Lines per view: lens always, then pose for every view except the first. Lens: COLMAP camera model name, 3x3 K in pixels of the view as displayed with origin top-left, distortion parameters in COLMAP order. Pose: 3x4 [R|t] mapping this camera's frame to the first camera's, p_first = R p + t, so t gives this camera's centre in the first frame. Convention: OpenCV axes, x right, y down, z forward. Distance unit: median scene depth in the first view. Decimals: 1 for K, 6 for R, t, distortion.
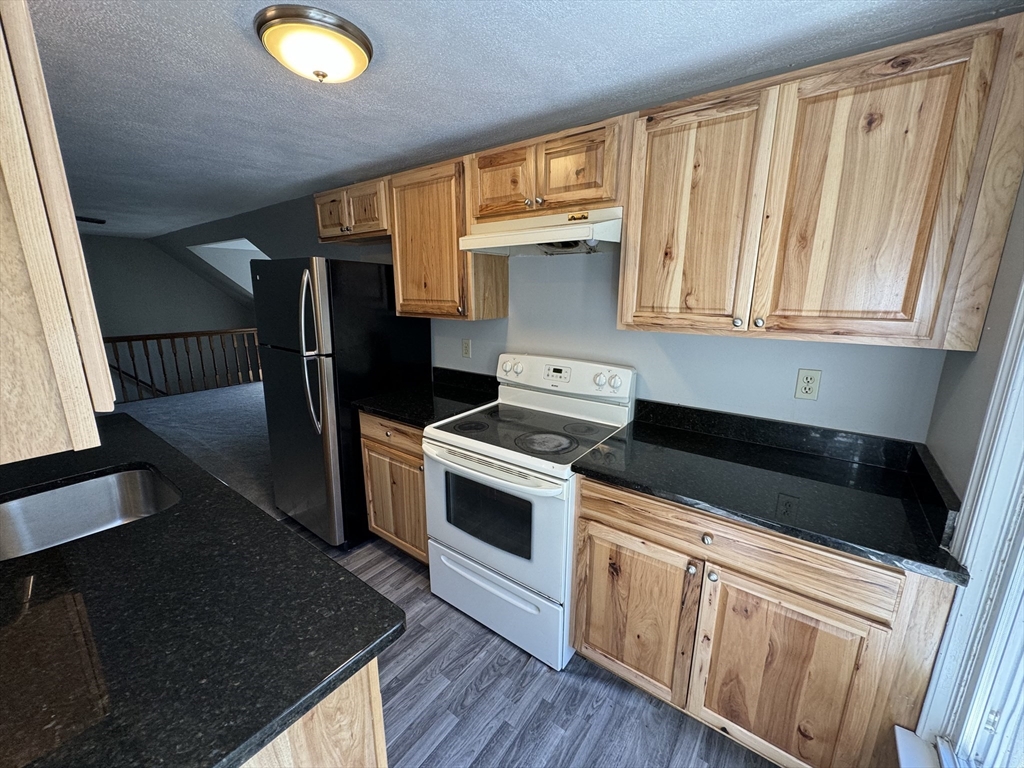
lens RADIAL K [[407.6, 0, 510.5], [0, 407.6, 383.5], [0, 0, 1]] dist [-0.002038, -0.000163]
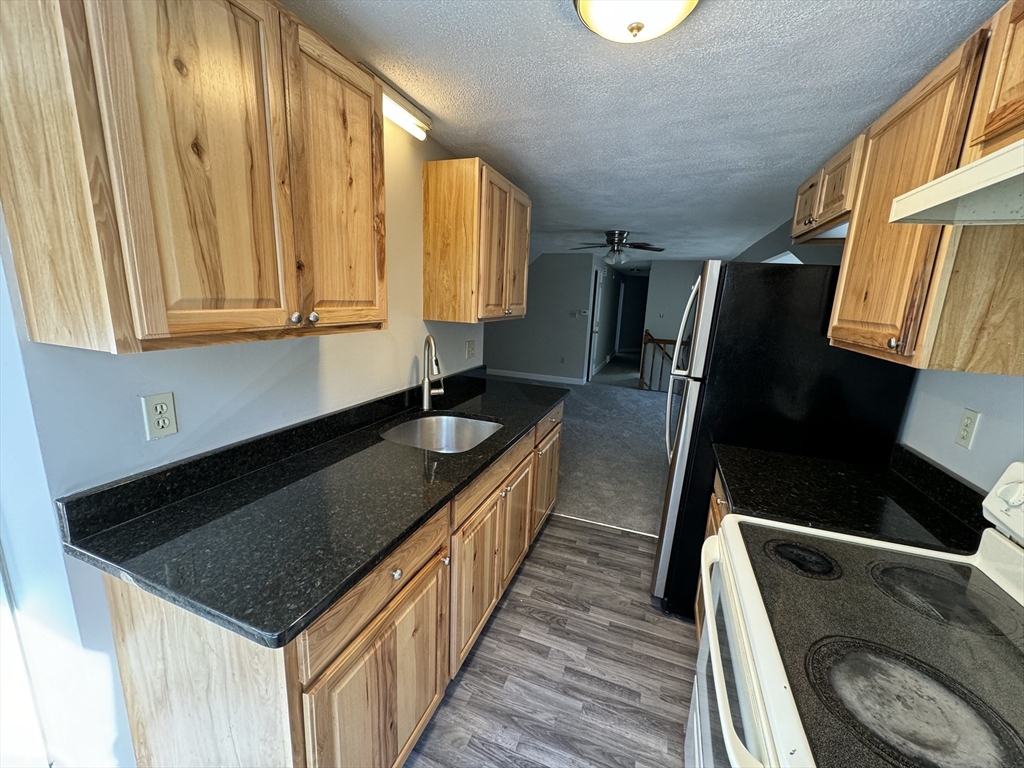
lens RADIAL K [[407.6, 0, 510.5], [0, 407.6, 383.5], [0, 0, 1]] dist [-0.002038, -0.000163]
pose [[0.274362, 0.208989, -0.938642, 0.222949], [-0.255324, 0.956895, 0.138423, -0.078154], [0.927111, 0.201680, 0.315895, 0.392448]]
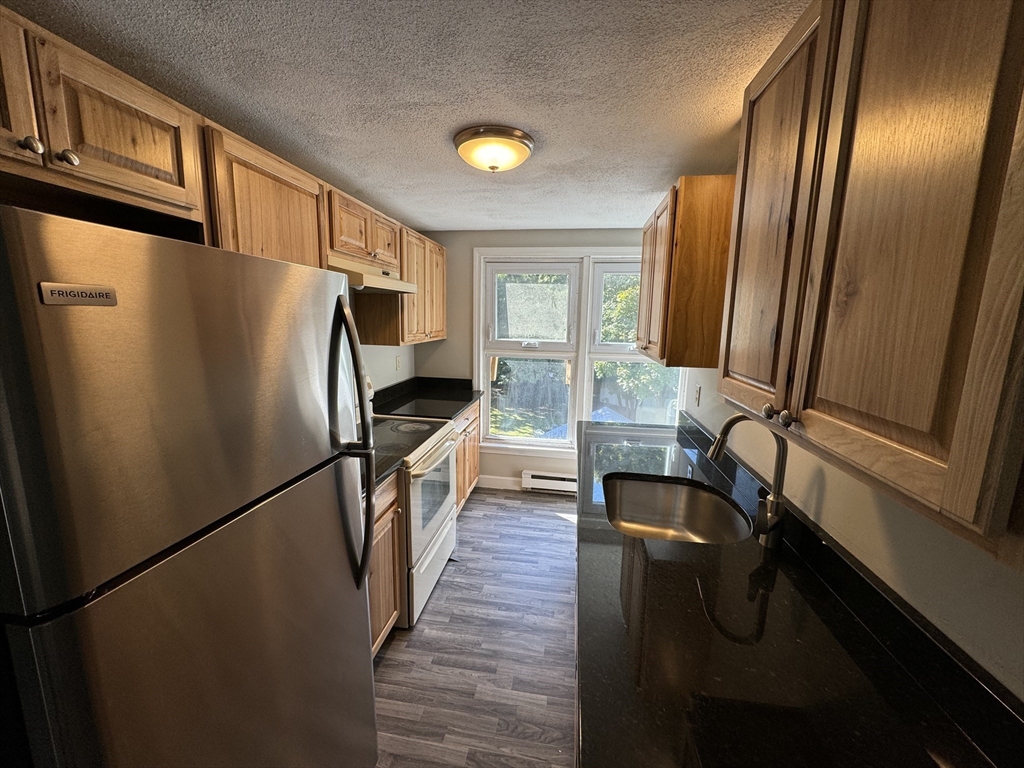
lens RADIAL K [[407.6, 0, 510.5], [0, 407.6, 383.5], [0, 0, 1]] dist [-0.002038, -0.000163]
pose [[-0.469094, -0.152783, 0.869832, -1.048795], [0.178439, 0.948212, 0.262781, -0.259214], [-0.864934, 0.278481, -0.417538, 1.018830]]
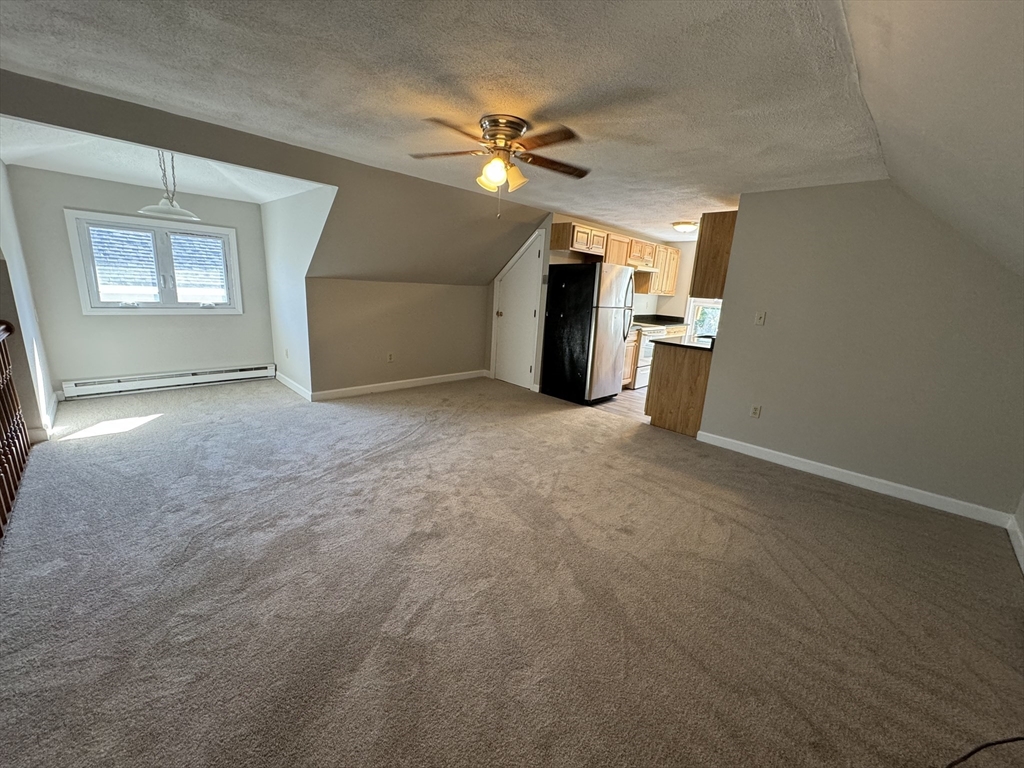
lens RADIAL K [[414.7, 0, 512.0], [0, 414.7, 384.0], [0, 0, 1]] dist [-0.013010, -0.000099]
pose [[0.134219, -0.224233, 0.965249, -2.989939], [0.160763, 0.966086, 0.202073, -0.242733], [-0.977824, 0.128054, 0.165715, 1.316881]]
